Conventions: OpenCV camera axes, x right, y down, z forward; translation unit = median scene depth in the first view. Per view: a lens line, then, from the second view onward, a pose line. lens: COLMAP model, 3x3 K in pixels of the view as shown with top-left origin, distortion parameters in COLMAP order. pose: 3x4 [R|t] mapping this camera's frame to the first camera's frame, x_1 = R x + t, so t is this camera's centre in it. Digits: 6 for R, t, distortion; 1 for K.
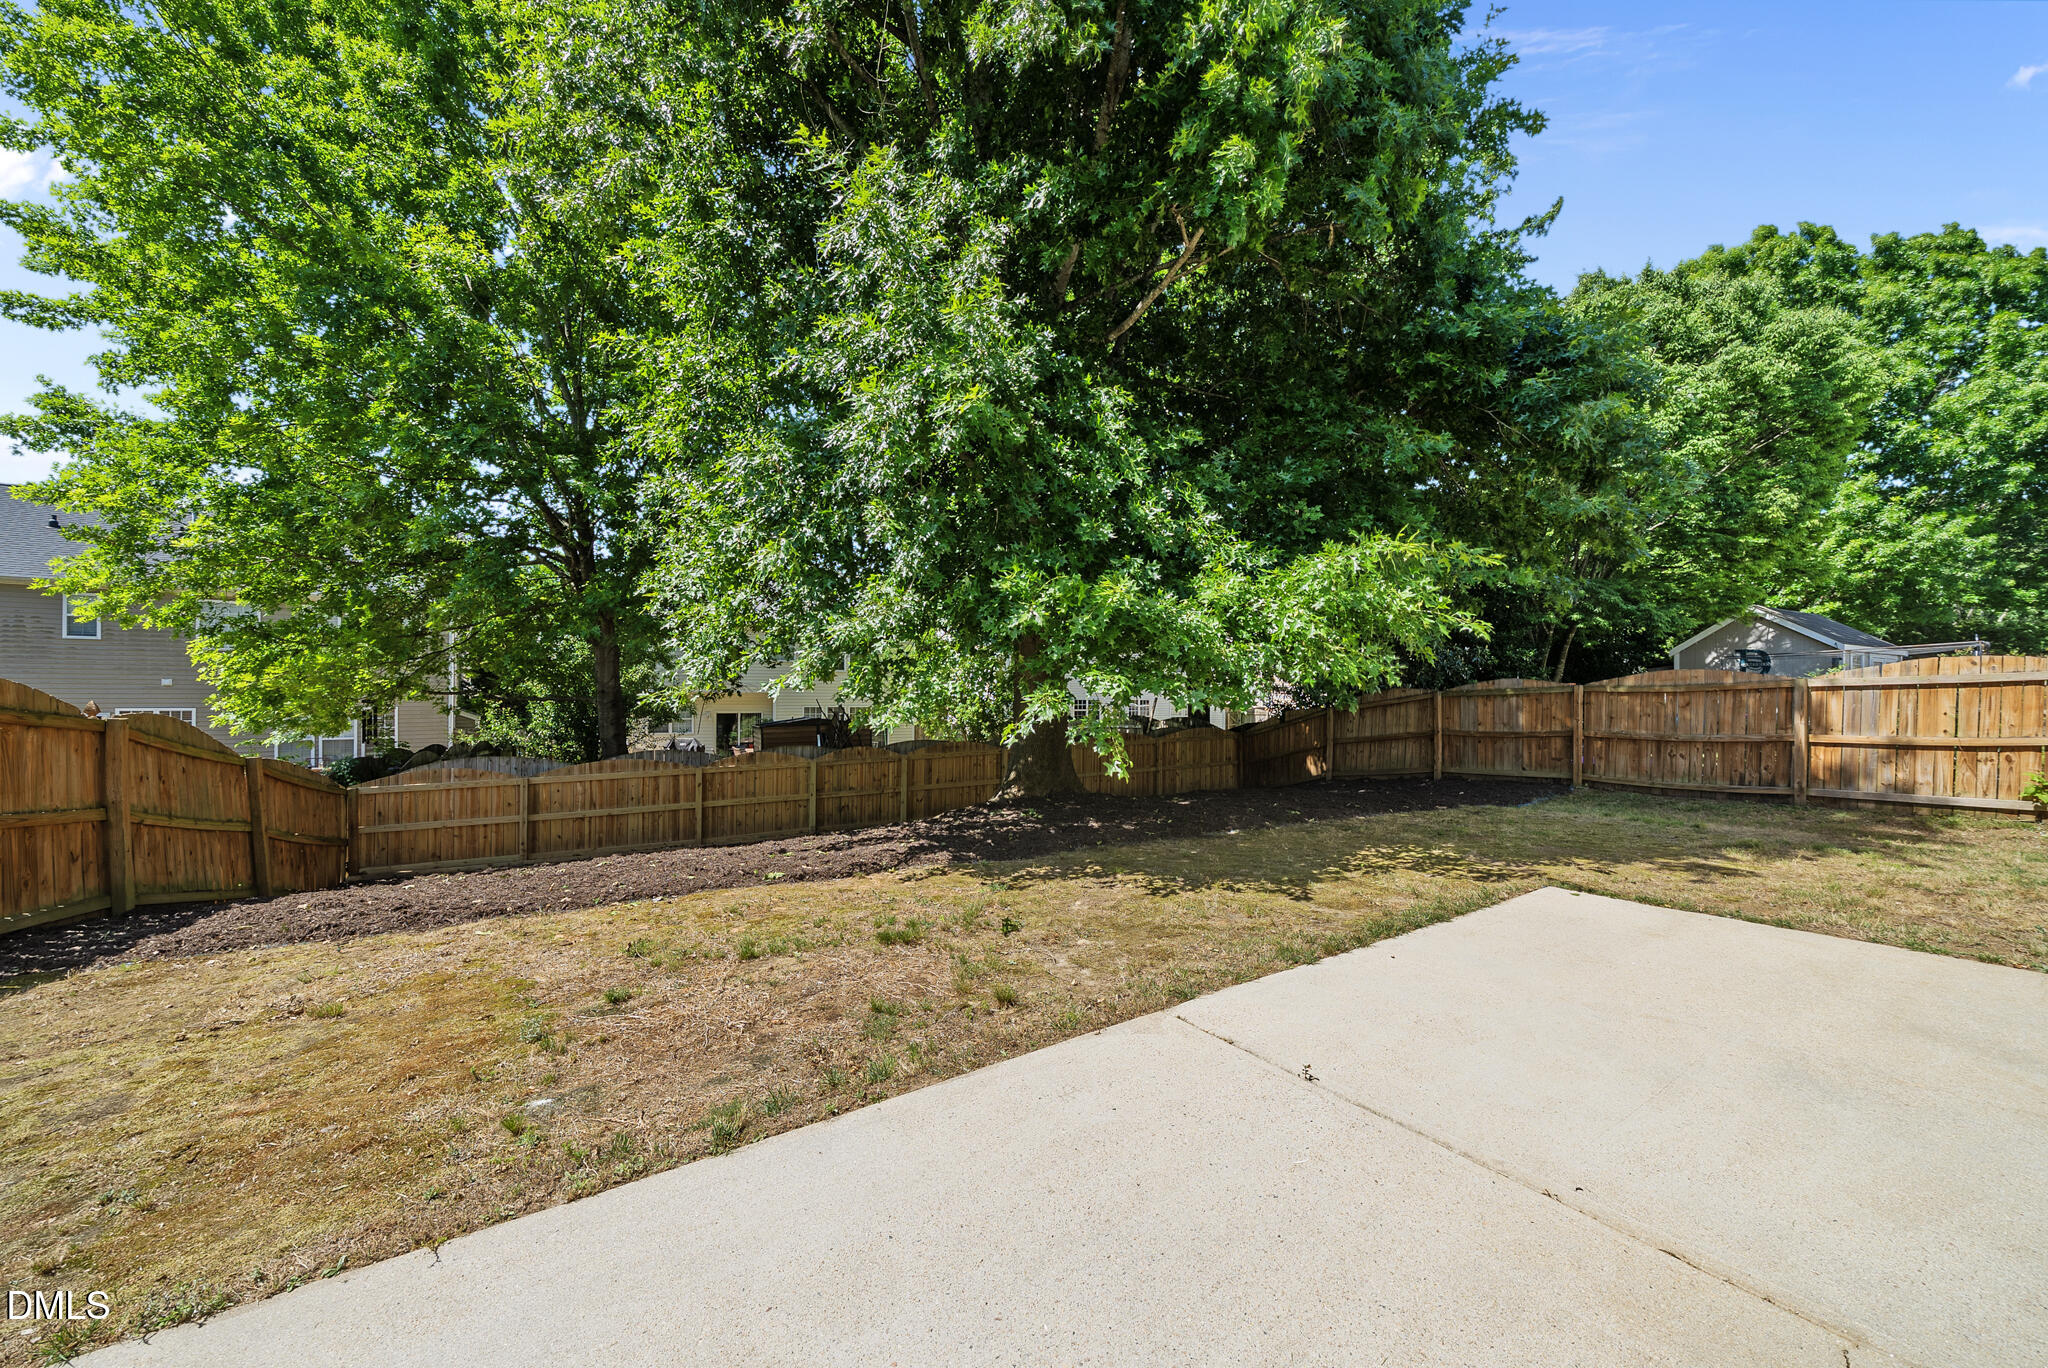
lens RADIAL K [[709.3, 0, 997.1], [0, 709.3, 710.3], [0, 0, 1]] dist [-0.005364, -0.000065]
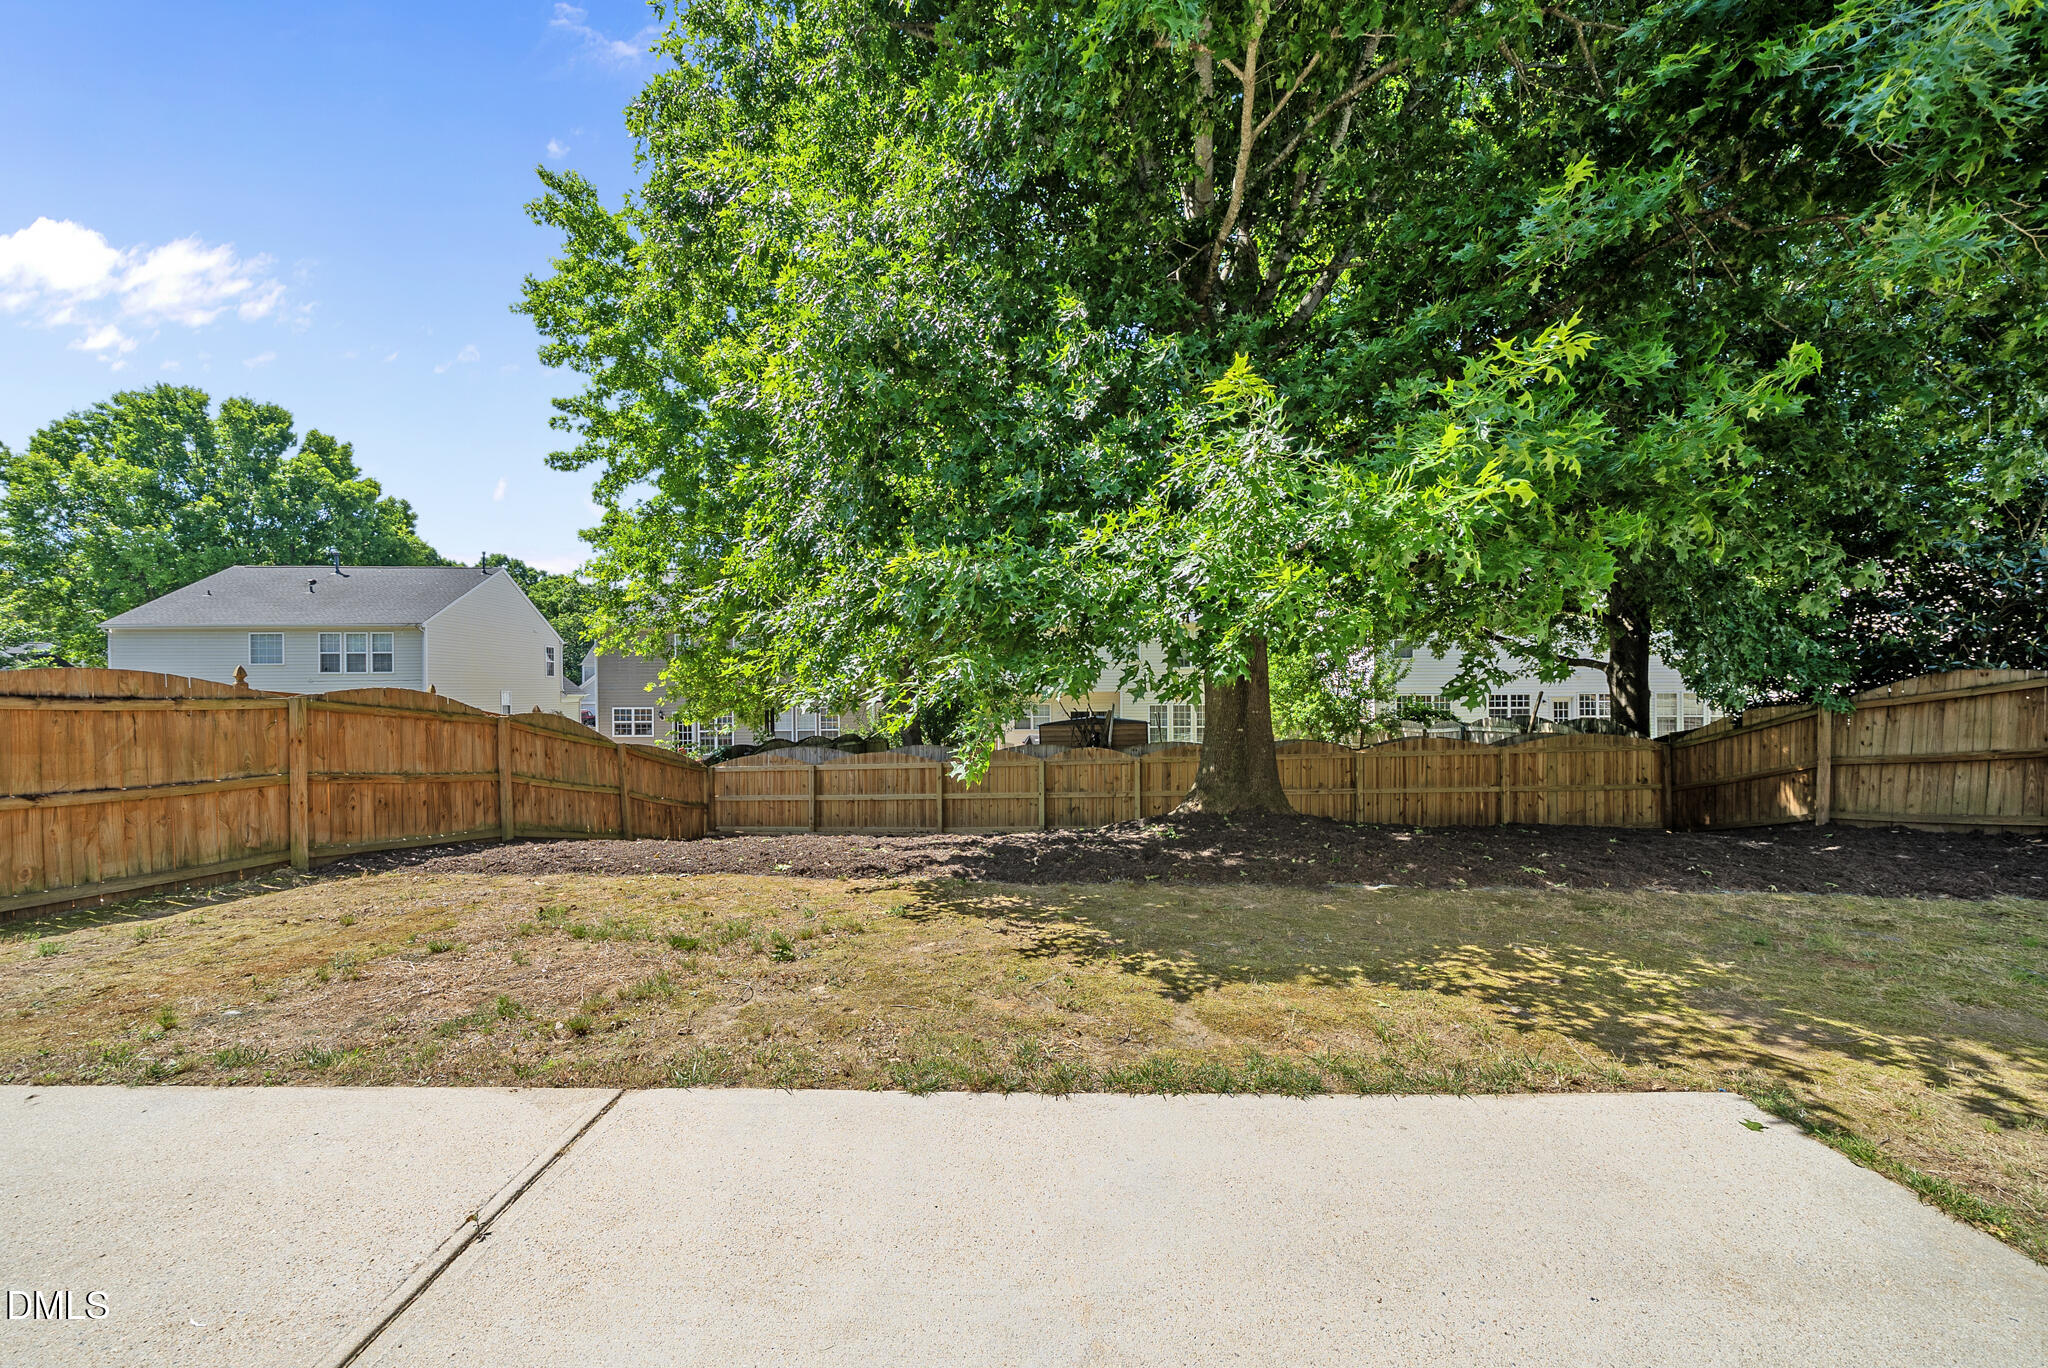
lens RADIAL K [[709.3, 0, 997.1], [0, 709.3, 710.3], [0, 0, 1]] dist [-0.005364, -0.000065]
pose [[0.833614, 0.000314, -0.552348, 0.541964], [0.001615, 0.999994, 0.003006, -0.004761], [0.552346, -0.003398, 0.833608, 0.296984]]
